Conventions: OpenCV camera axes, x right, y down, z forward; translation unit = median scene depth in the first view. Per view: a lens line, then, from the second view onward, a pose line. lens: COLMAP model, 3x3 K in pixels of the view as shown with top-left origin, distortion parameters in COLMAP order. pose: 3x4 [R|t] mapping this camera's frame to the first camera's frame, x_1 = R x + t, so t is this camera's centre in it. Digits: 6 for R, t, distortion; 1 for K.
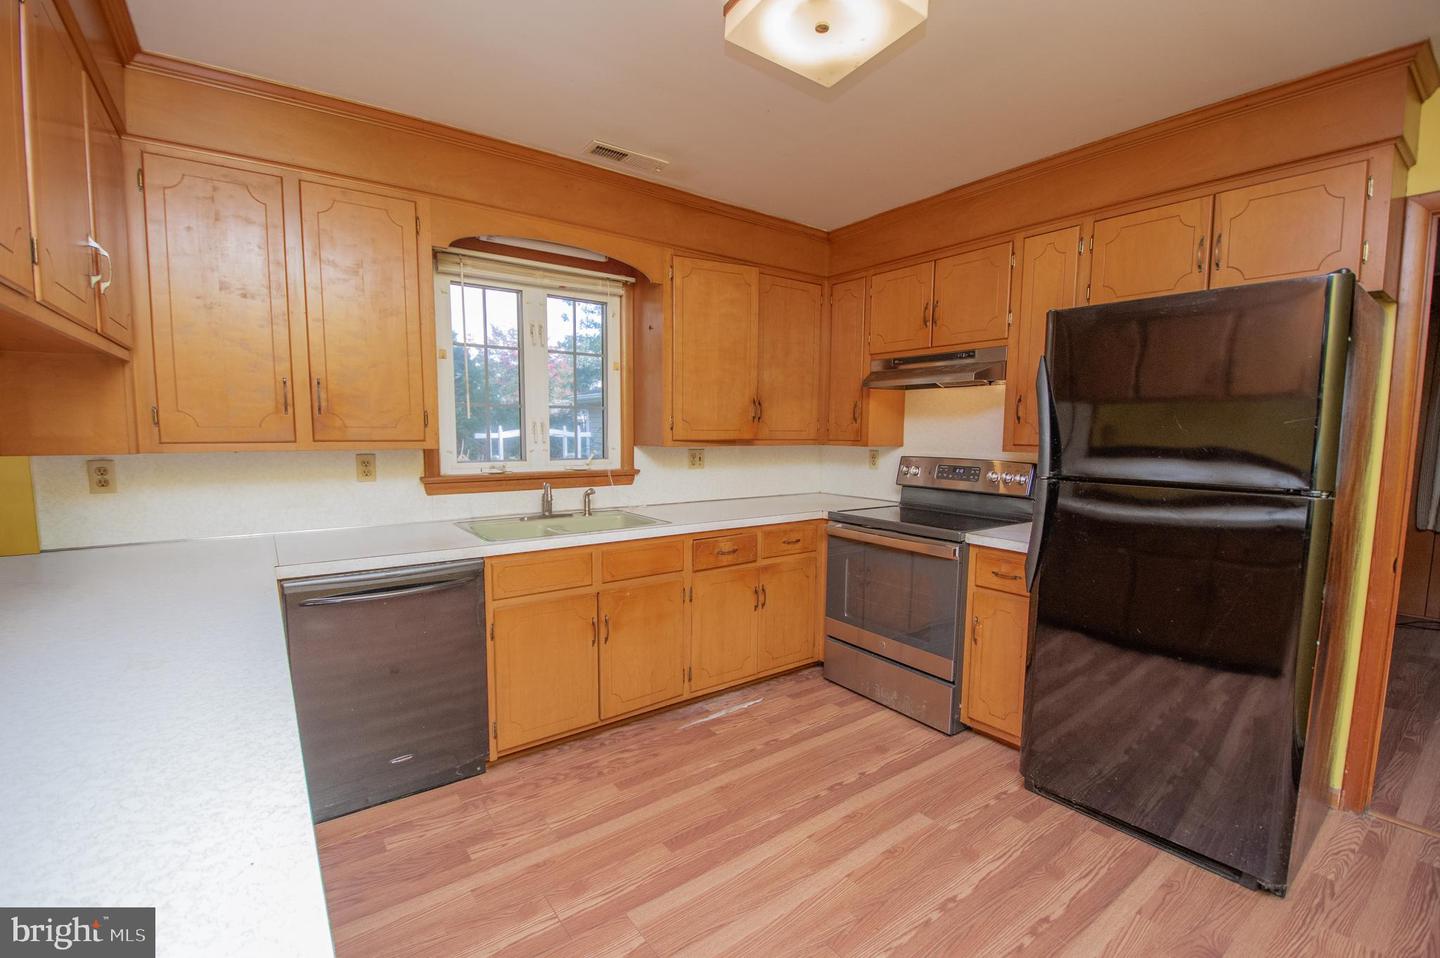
lens RADIAL K [[558.8, 0, 720.0], [0, 558.8, 479.0], [0, 0, 1]] dist [-0.035548, 0.000148]
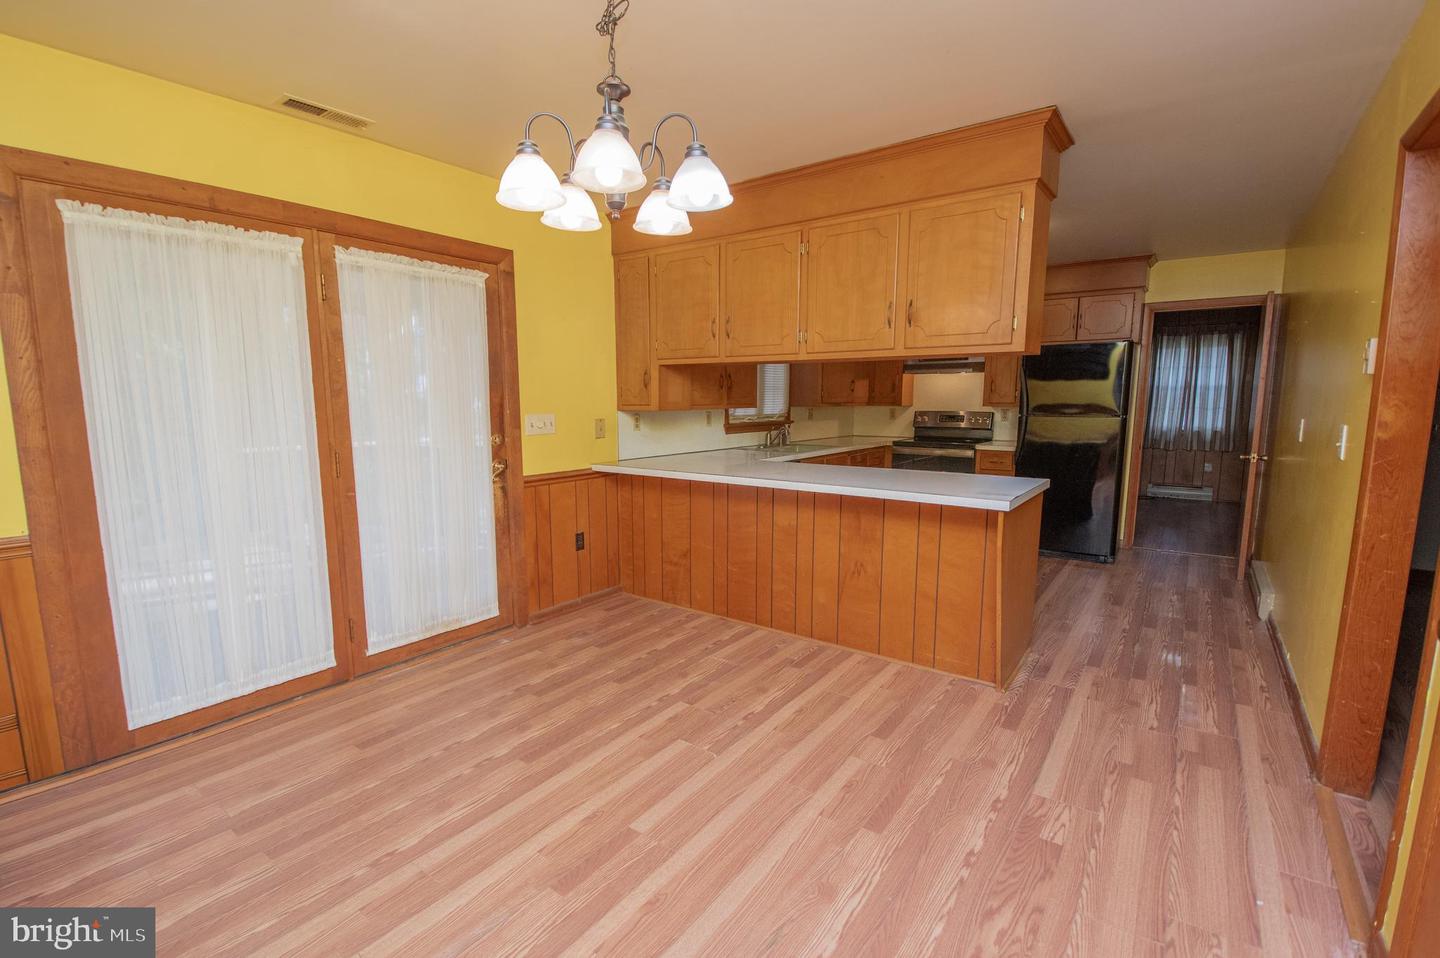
lens RADIAL K [[634.4, 0, 720.0], [0, 634.4, 479.0], [0, 0, 1]] dist [0.001004, 0.000051]
pose [[0.948970, -0.047367, 0.311788, -0.963339], [0.031044, 0.997885, 0.057113, 0.043388], [-0.313833, -0.044520, 0.948434, -0.774593]]
